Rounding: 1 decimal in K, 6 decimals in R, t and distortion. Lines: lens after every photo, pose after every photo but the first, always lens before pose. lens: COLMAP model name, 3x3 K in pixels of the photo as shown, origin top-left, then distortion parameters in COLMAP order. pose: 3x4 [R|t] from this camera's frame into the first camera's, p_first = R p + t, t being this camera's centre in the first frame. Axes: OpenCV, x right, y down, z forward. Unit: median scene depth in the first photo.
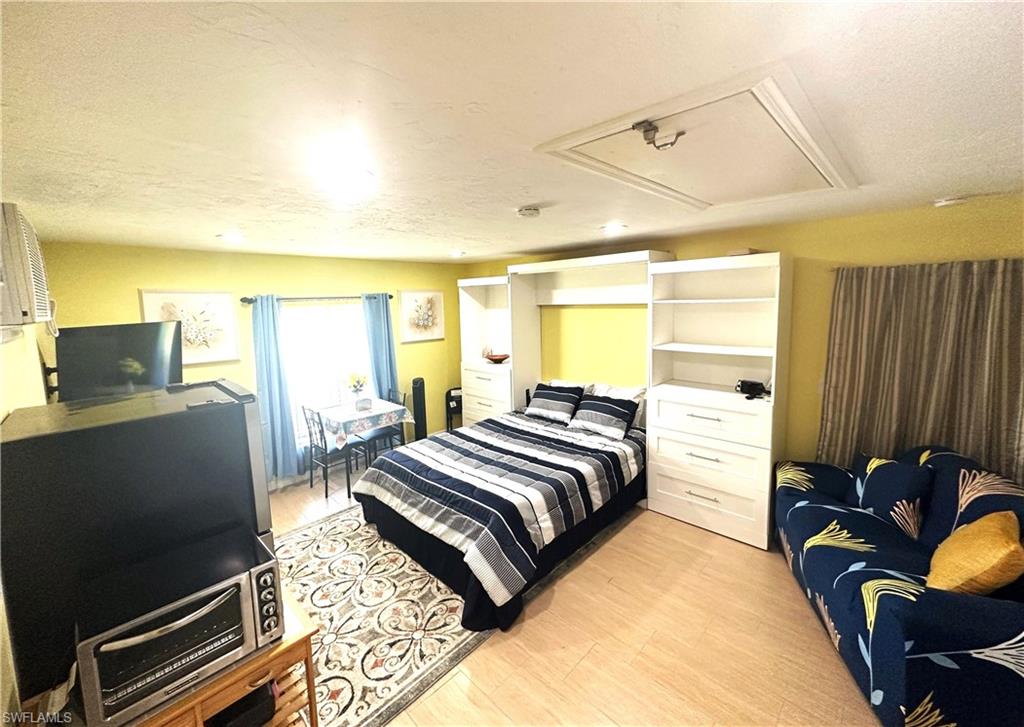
lens RADIAL K [[417.2, 0, 513.0], [0, 417.2, 360.9], [0, 0, 1]] dist [-0.007879, 0.000640]
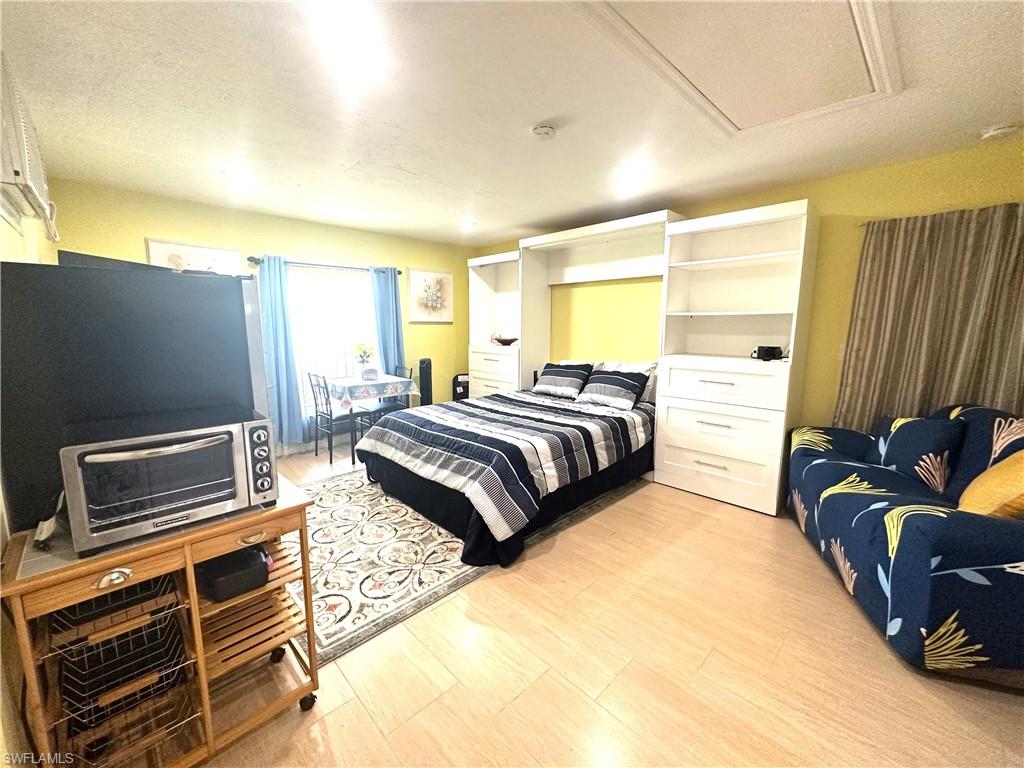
lens RADIAL K [[418.8, 0, 509.7], [0, 418.8, 383.0], [0, 0, 1]] dist [-0.000611, 0.000627]
pose [[0.999149, 0.031938, -0.026109, 0.002824], [-0.031015, 0.998905, 0.035017, 0.133807], [0.027199, -0.034177, 0.999046, 0.017424]]
